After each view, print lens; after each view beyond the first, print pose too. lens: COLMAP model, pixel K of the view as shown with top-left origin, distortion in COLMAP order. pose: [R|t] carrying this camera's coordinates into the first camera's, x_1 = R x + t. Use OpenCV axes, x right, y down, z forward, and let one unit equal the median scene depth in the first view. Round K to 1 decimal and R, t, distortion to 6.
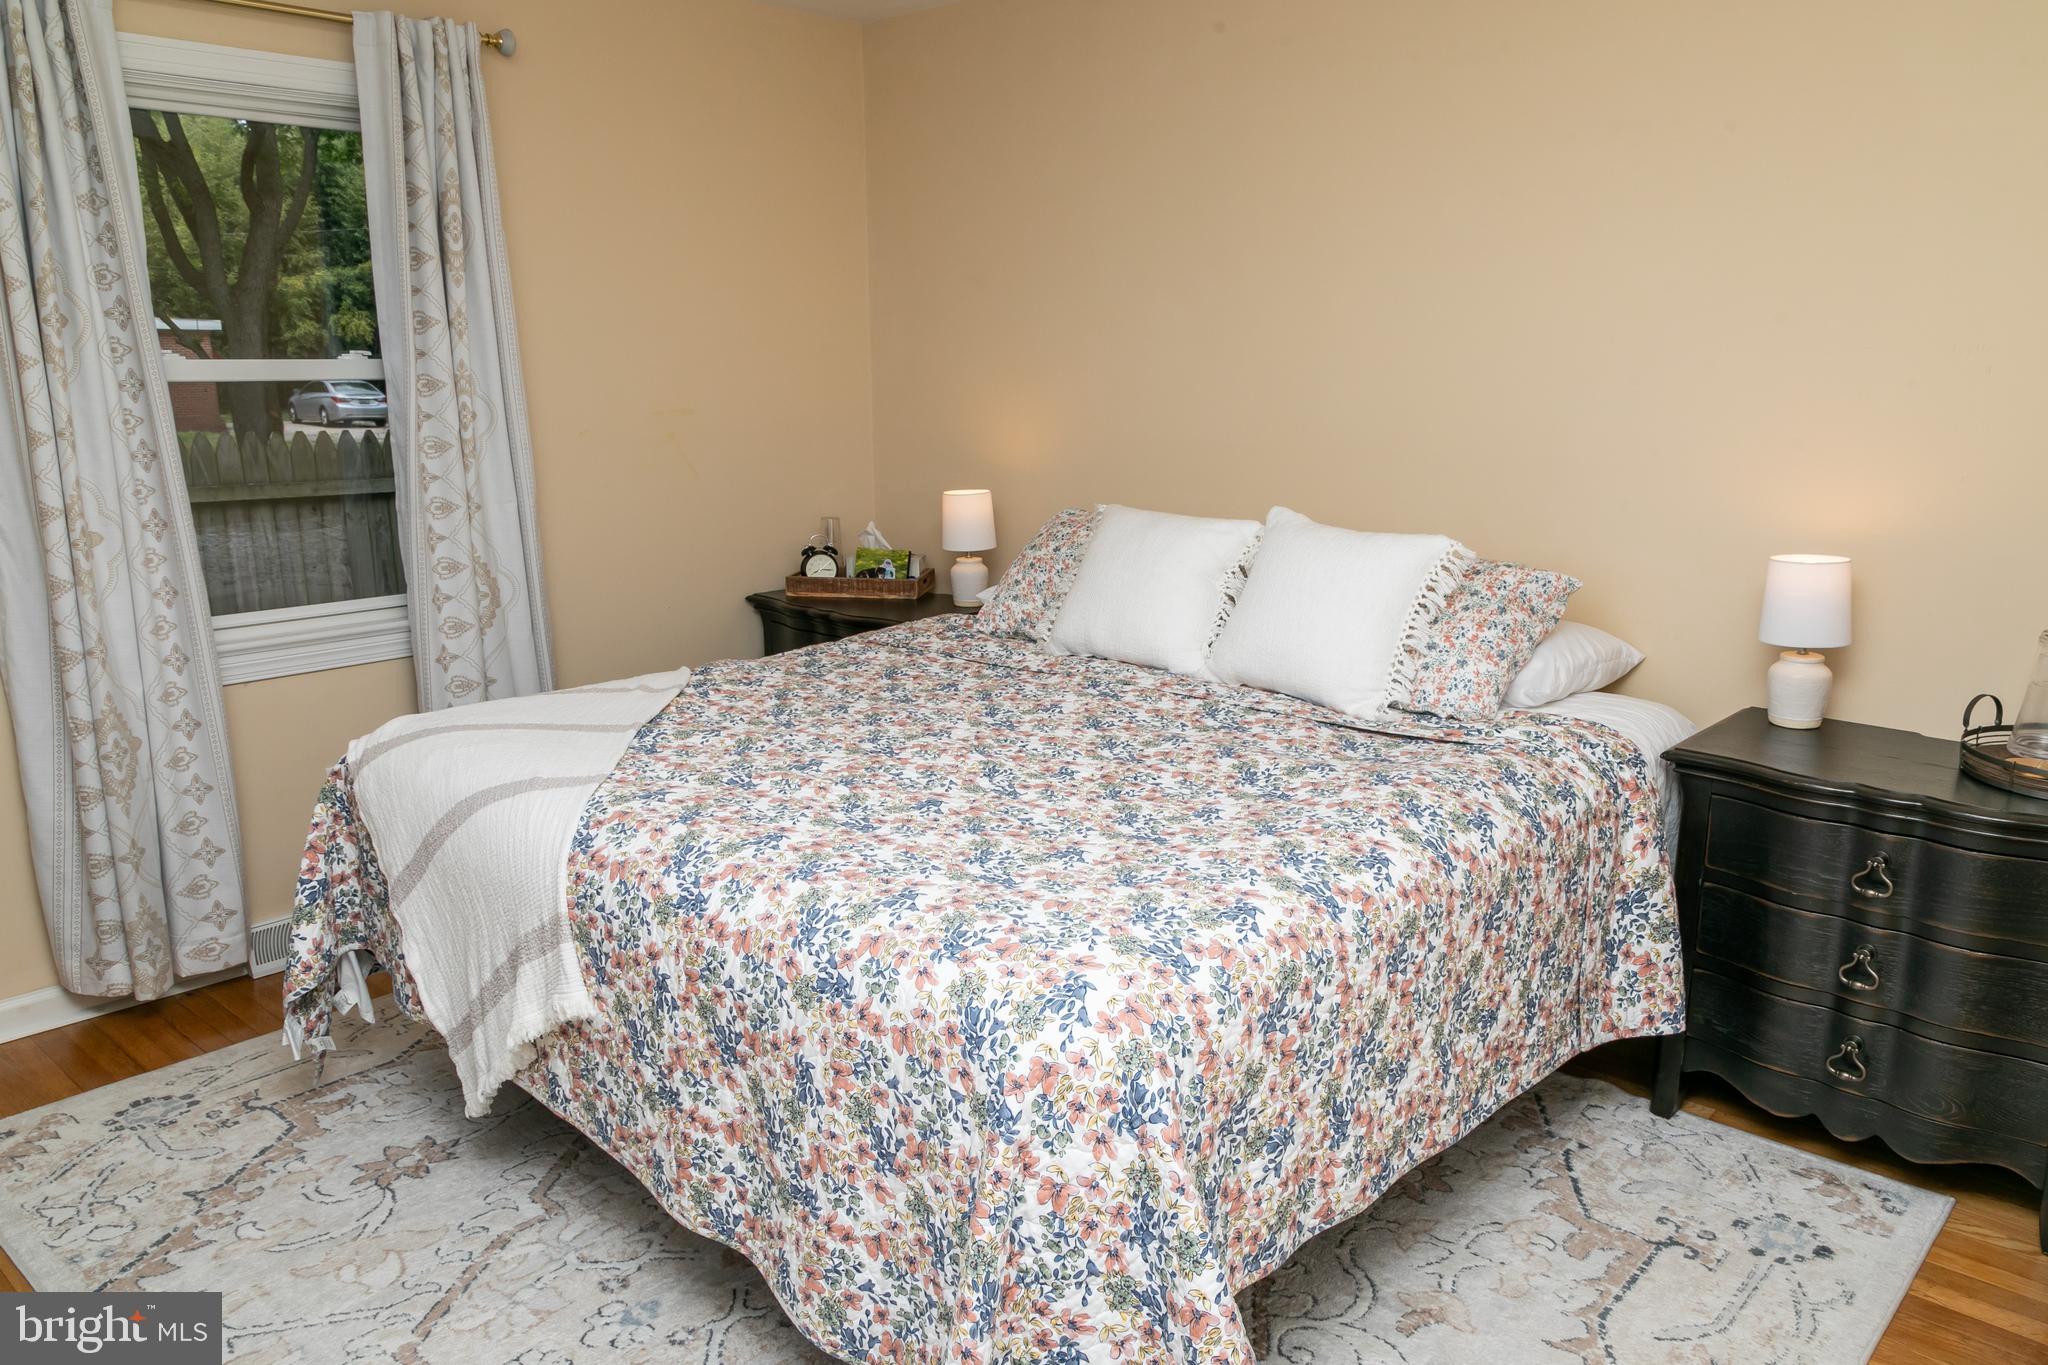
lens RADIAL K [[1438.2, 0, 1024.0], [0, 1438.2, 682.5], [0, 0, 1]] dist [0.004922, 0.005908]
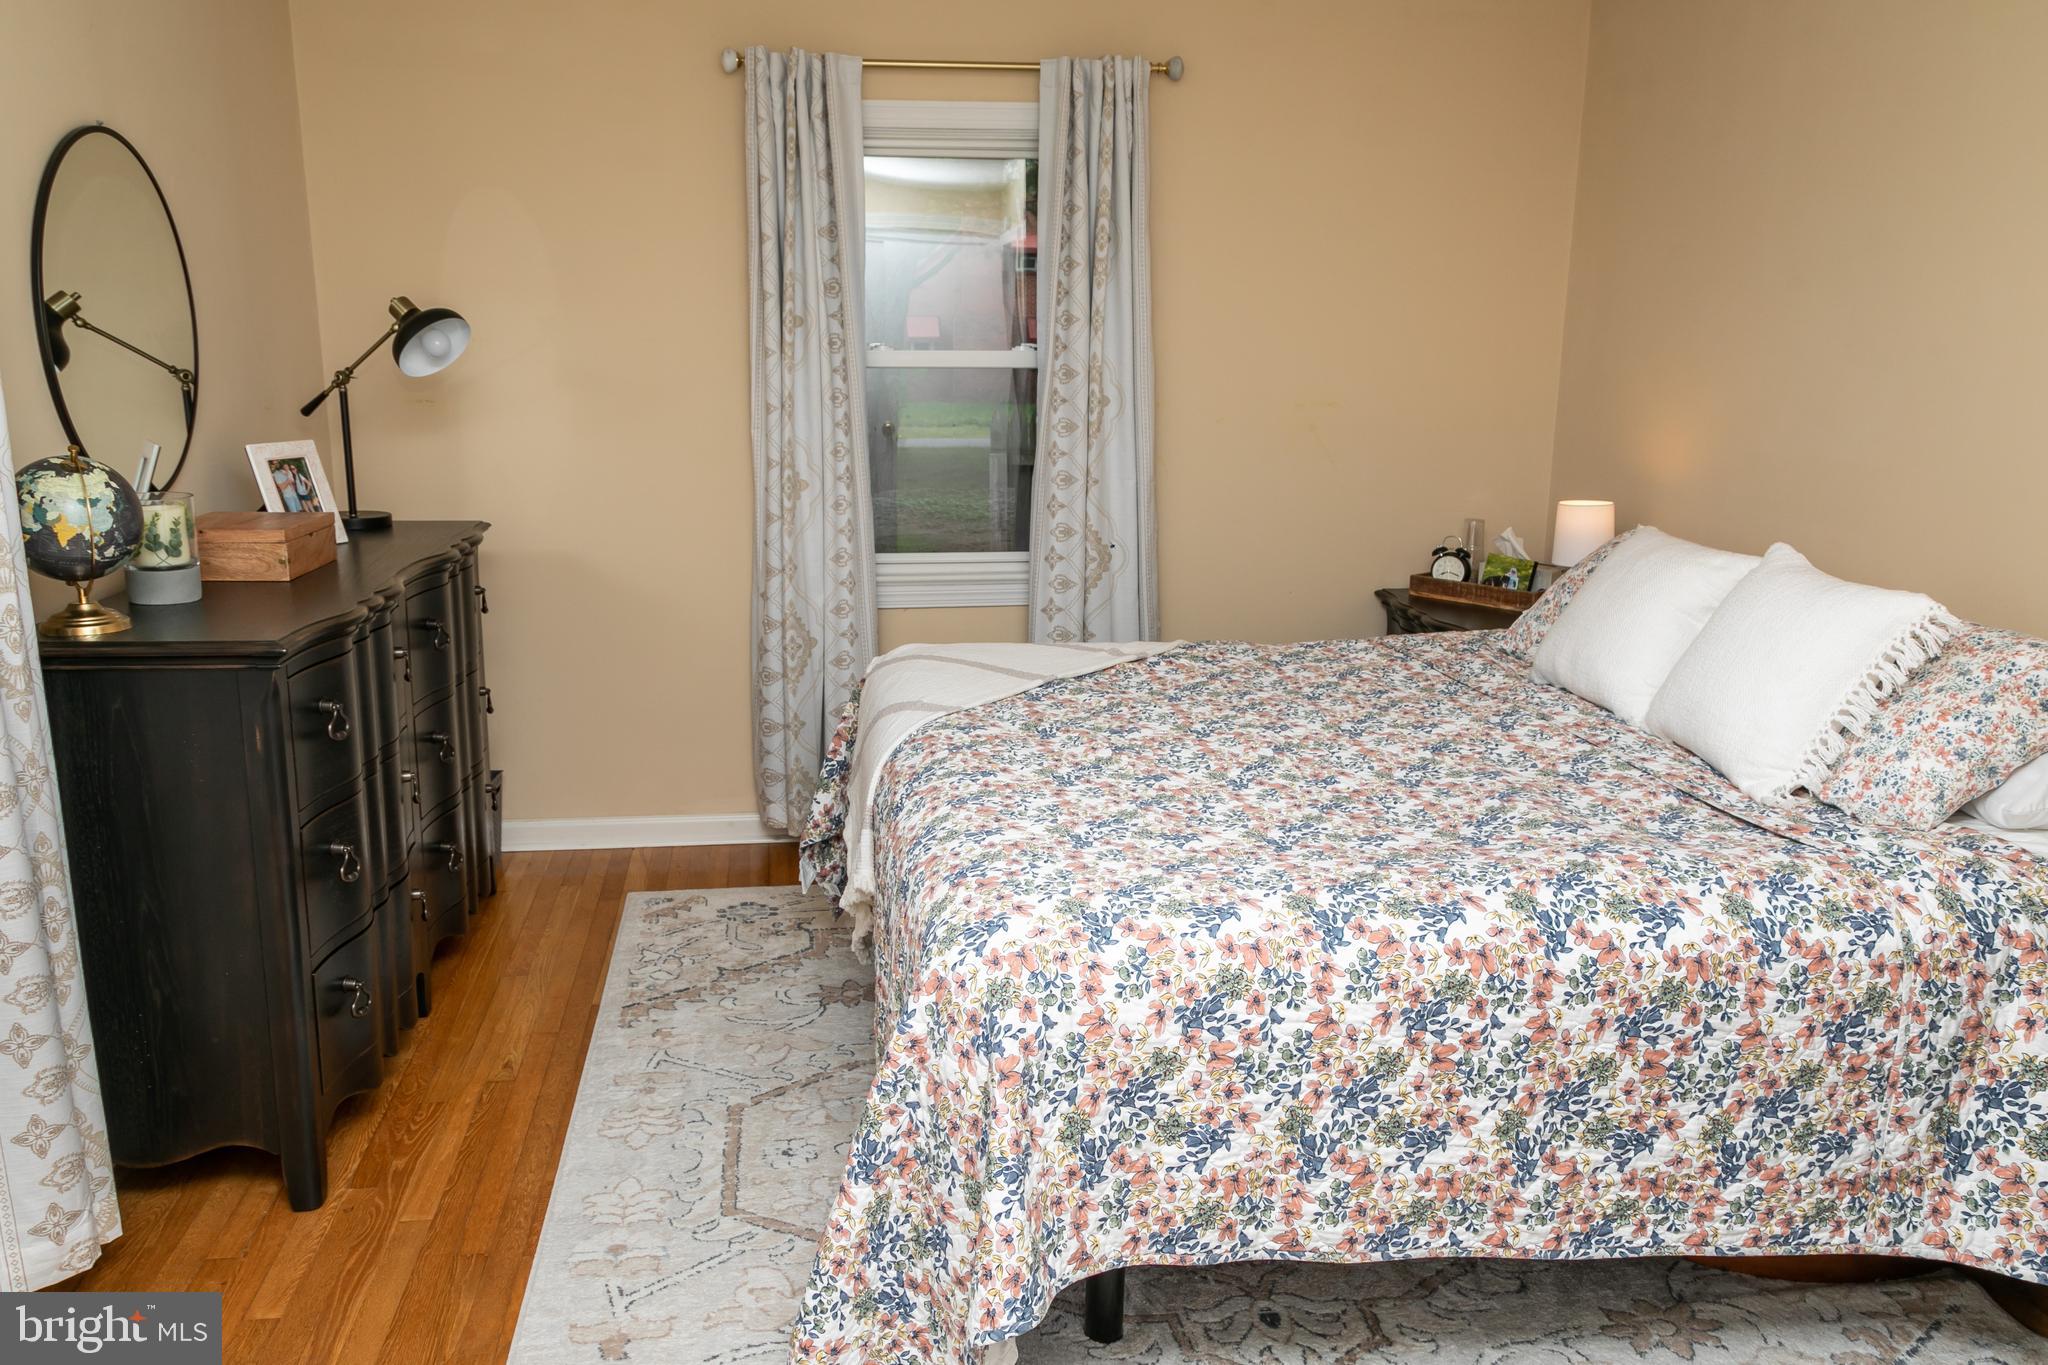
lens RADIAL K [[1462.9, 0, 935.7], [0, 1462.9, 671.0], [0, 0, 1]] dist [0.003214, 0.005928]
pose [[0.776199, 0.148324, -0.612793, 0.374300], [-0.148445, 0.987604, 0.051016, -0.021143], [0.612764, 0.051367, 0.788595, 0.026889]]
